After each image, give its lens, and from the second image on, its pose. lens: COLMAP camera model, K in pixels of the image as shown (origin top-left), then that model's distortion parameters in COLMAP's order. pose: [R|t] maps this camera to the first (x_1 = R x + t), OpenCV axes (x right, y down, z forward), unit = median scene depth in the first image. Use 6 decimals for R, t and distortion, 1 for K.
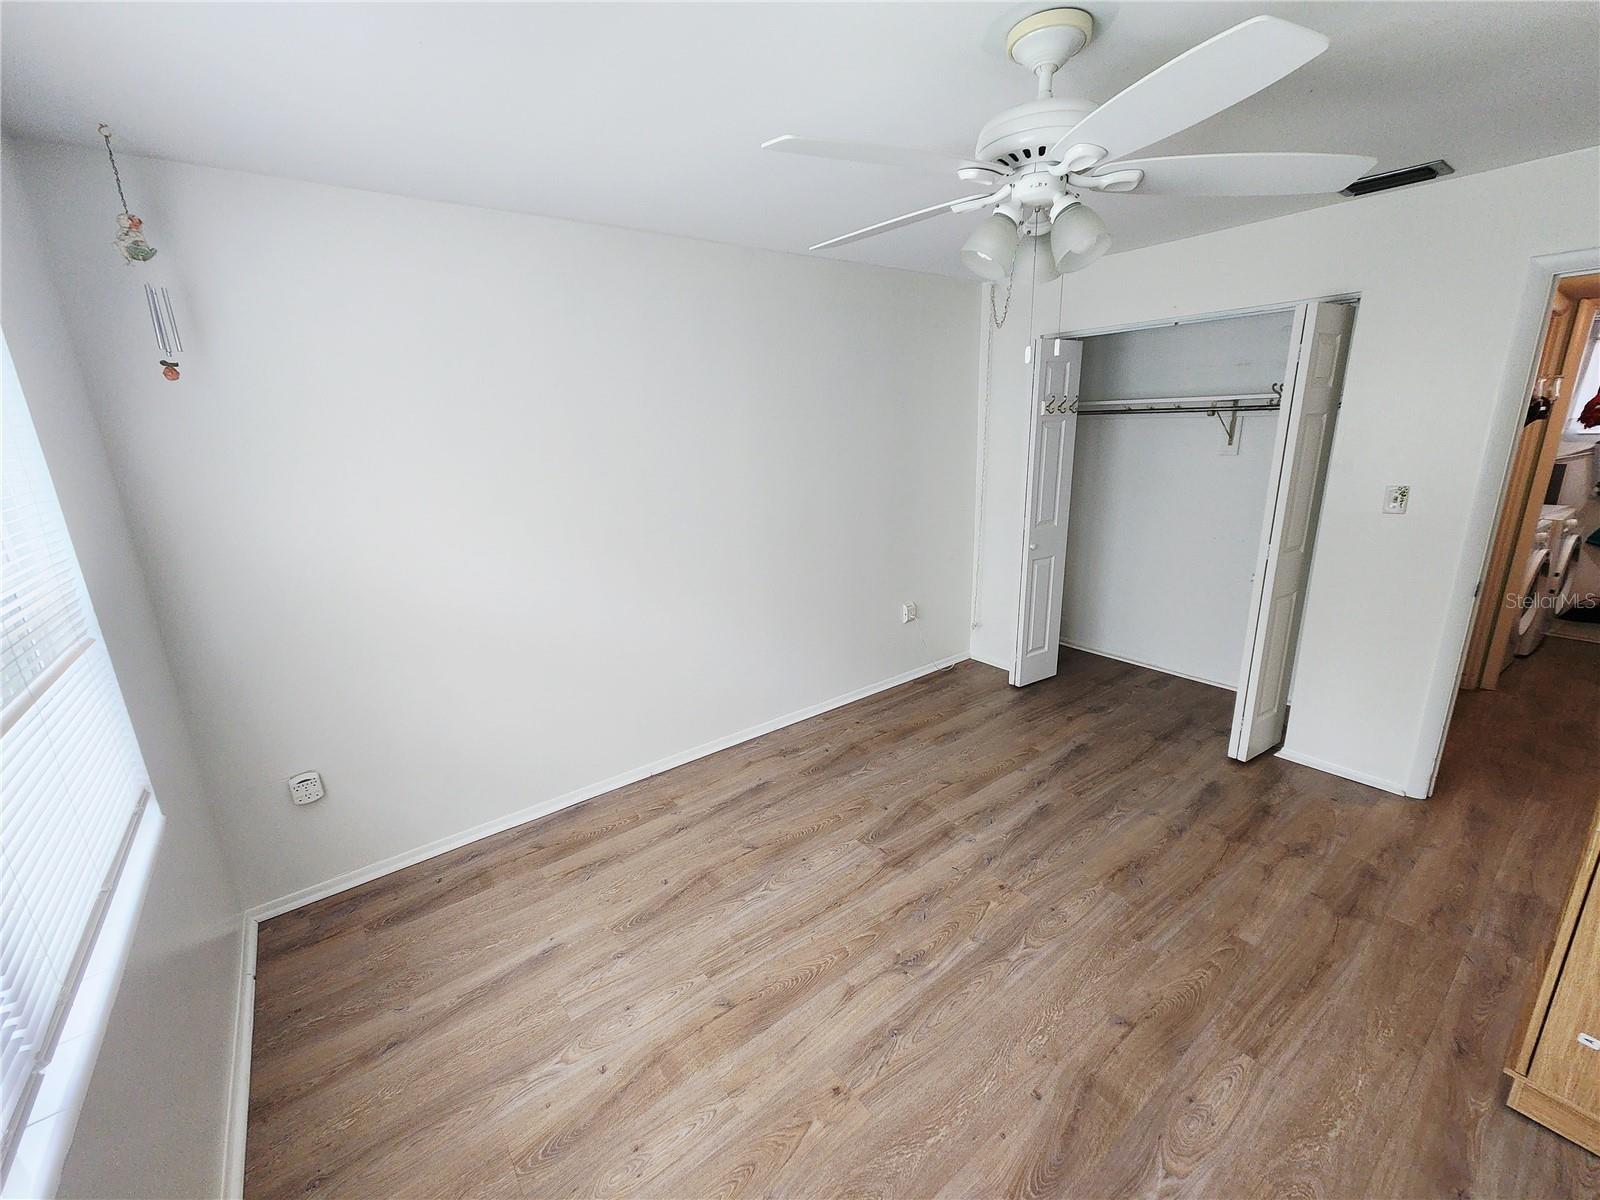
lens RADIAL K [[651.2, 0, 800.0], [0, 651.2, 600.0], [0, 0, 1]] dist [-0.000542, -0.000260]
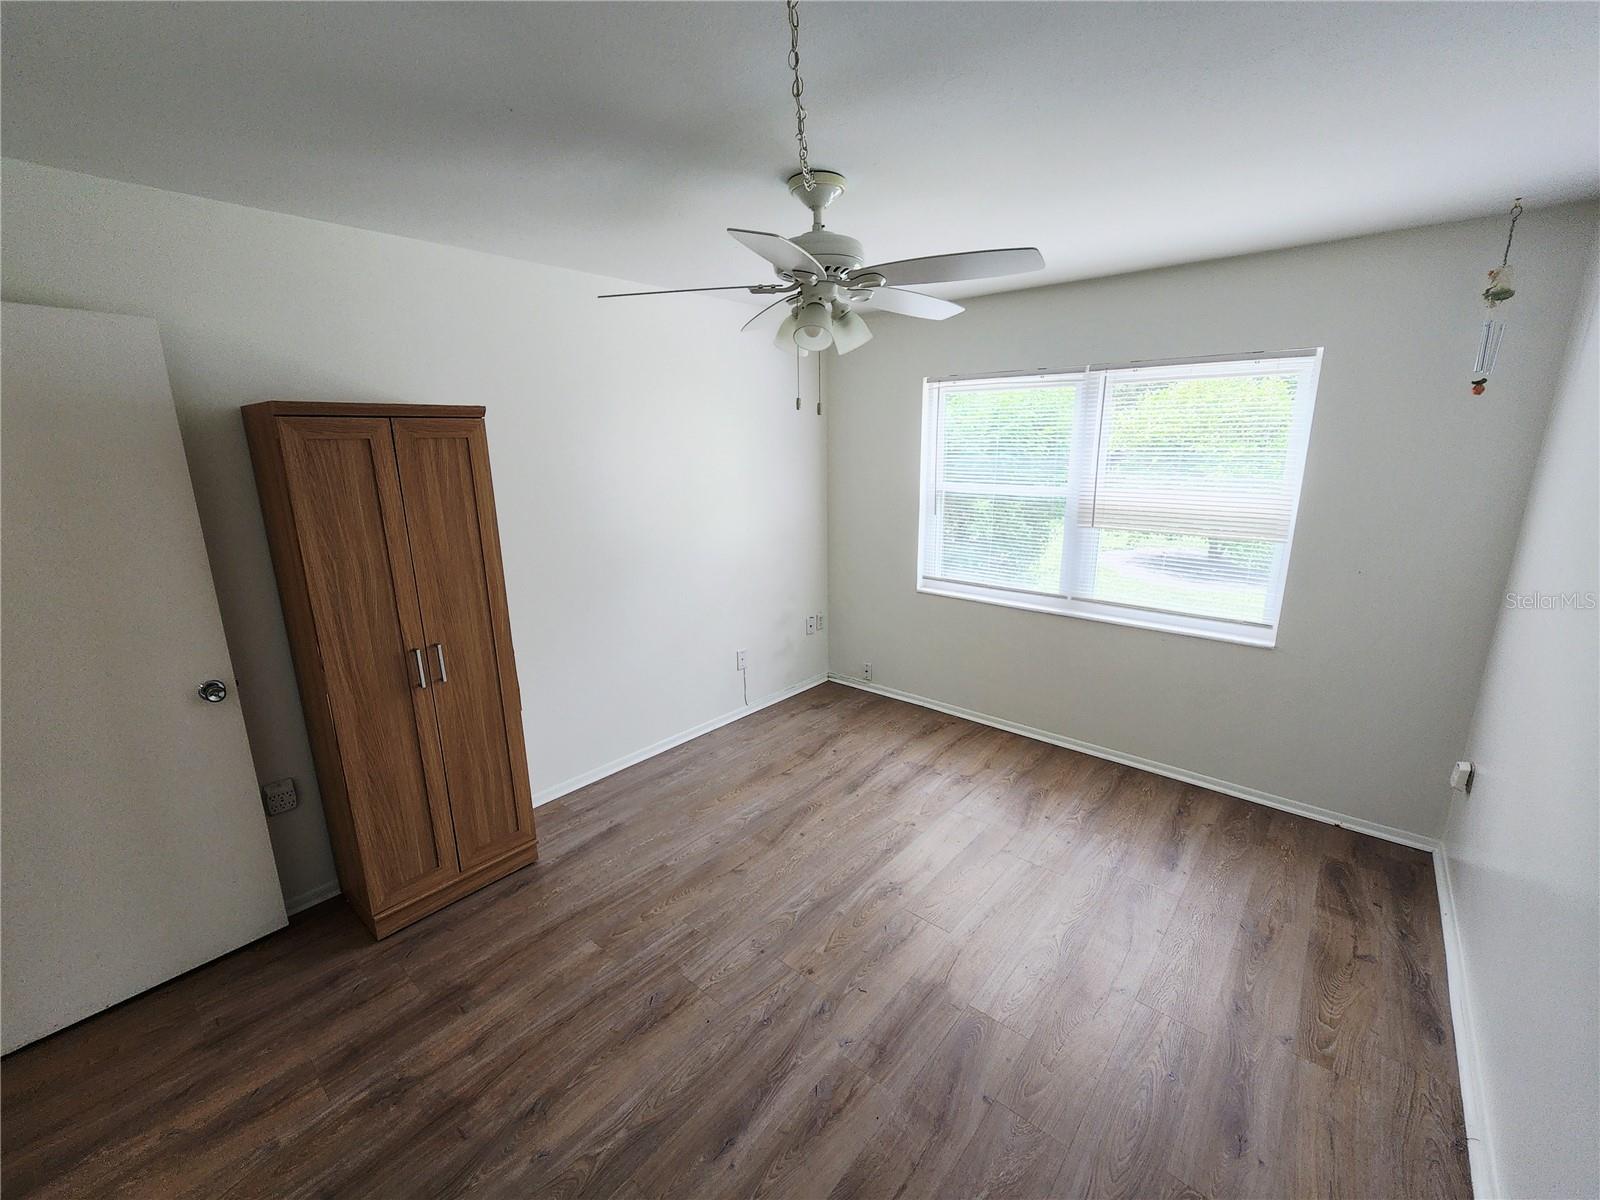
lens RADIAL K [[659.8, 0, 806.5], [0, 659.8, 601.7], [0, 0, 1]] dist [-0.000475, -0.000372]
pose [[-0.975657, 0.092156, -0.198998, 0.417195], [-0.016942, 0.873034, 0.487365, -0.416900], [0.218645, 0.478873, -0.850221, 1.420162]]
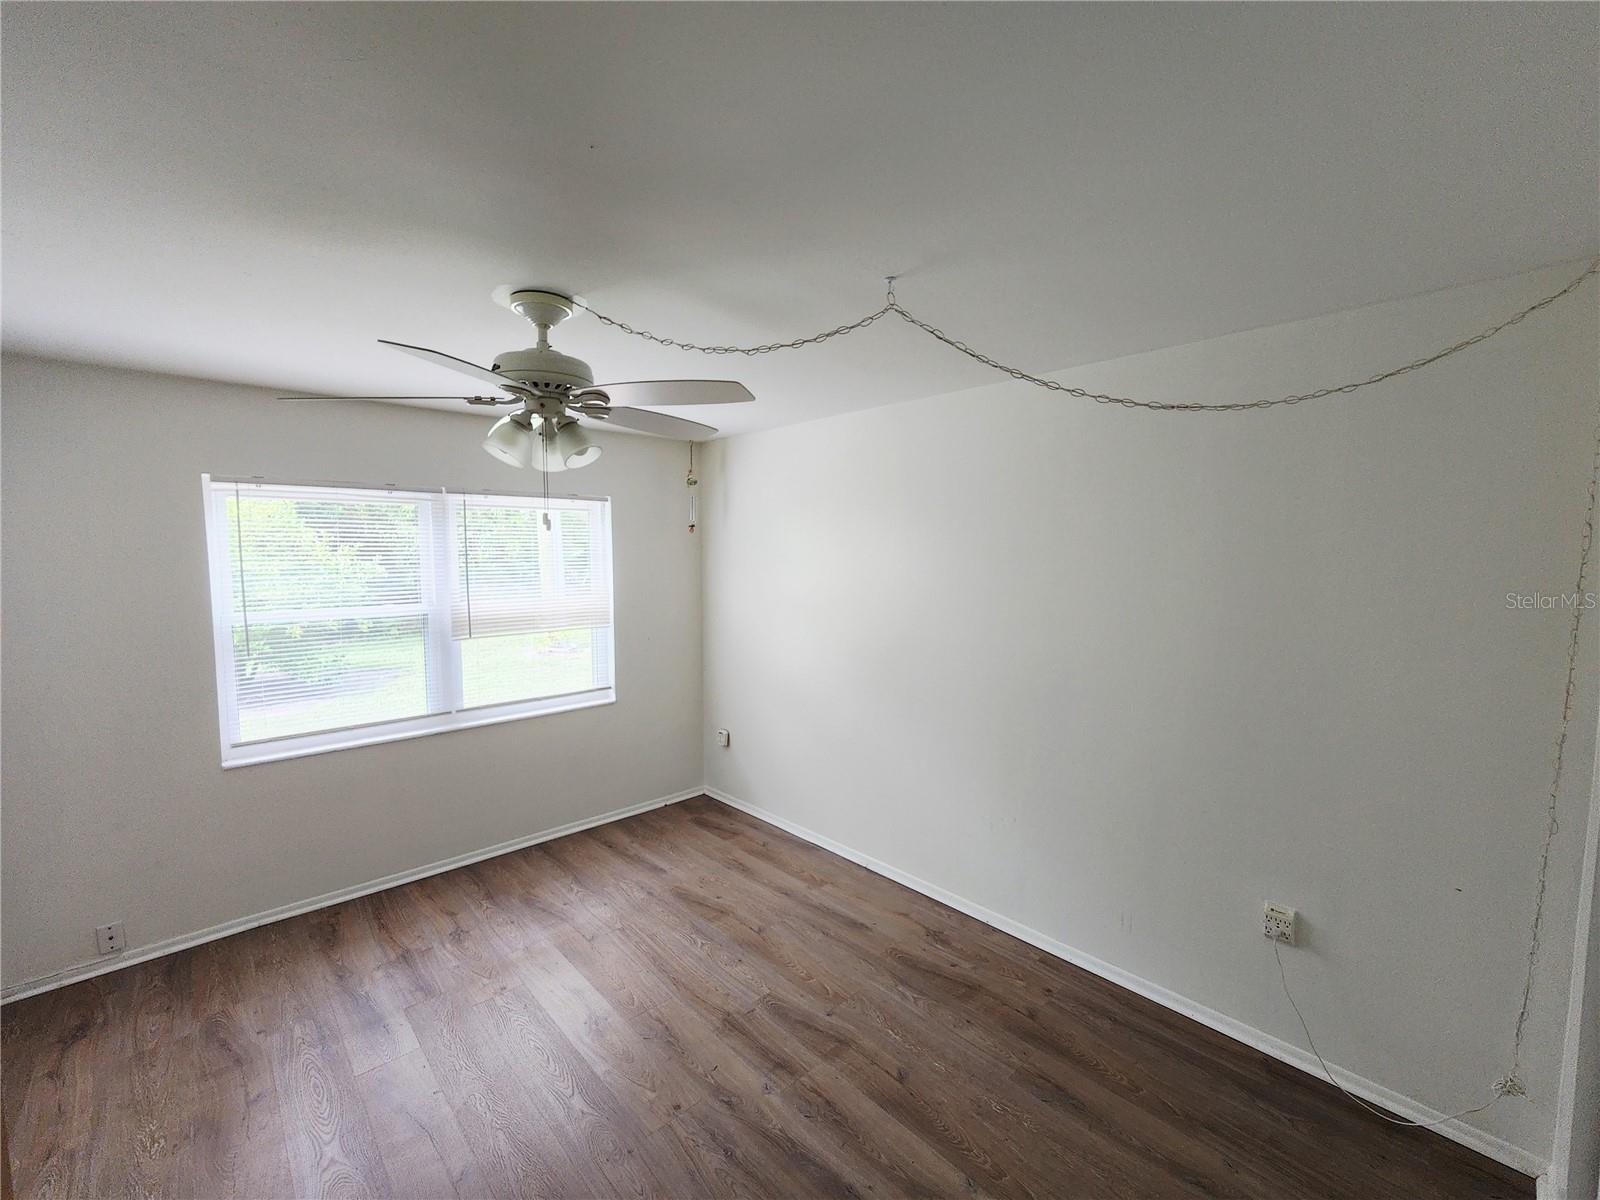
lens RADIAL K [[659.8, 0, 806.5], [0, 659.8, 601.7], [0, 0, 1]] dist [-0.000475, -0.000372]
pose [[0.102166, 0.110239, -0.988640, 1.022074], [-0.262879, 0.961503, 0.080047, -0.280463], [0.959404, 0.251715, 0.127212, 0.824288]]
